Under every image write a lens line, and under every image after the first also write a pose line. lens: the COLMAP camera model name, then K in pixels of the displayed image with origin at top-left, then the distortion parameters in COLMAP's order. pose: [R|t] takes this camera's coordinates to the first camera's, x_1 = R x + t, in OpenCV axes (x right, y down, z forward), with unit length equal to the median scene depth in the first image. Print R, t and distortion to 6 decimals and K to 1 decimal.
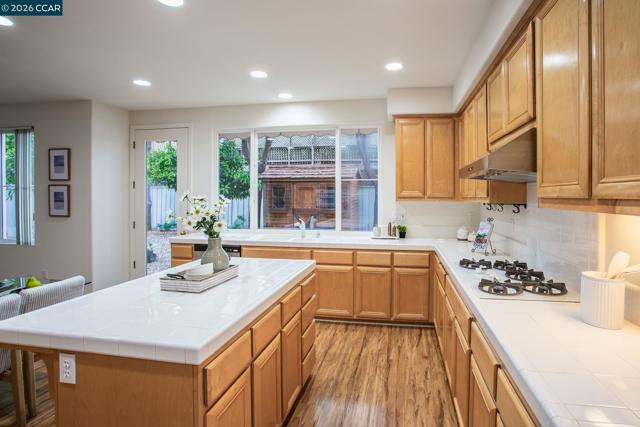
lens RADIAL K [[320.5, 0, 323.5], [0, 320.5, 202.7], [0, 0, 1]] dist [0.001000, 0.000255]
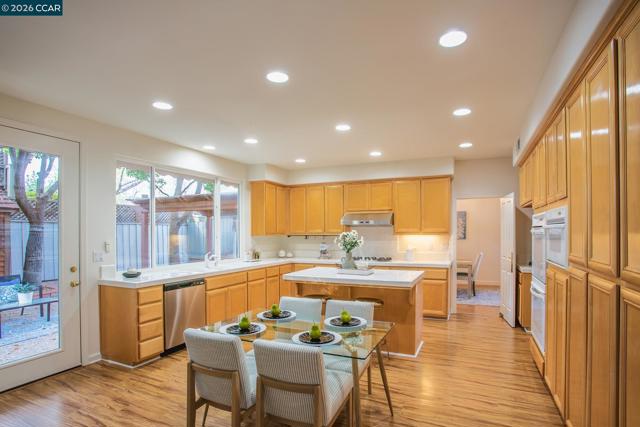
lens RADIAL K [[338.7, 0, 319.3], [0, 338.7, 224.7], [0, 0, 1]] dist [0.000485, 0.000175]
pose [[0.273026, 0.021743, 0.961761, -1.224966], [0.029563, 0.999083, -0.030979, 0.001463], [-0.961552, 0.036891, 0.272133, 0.286278]]
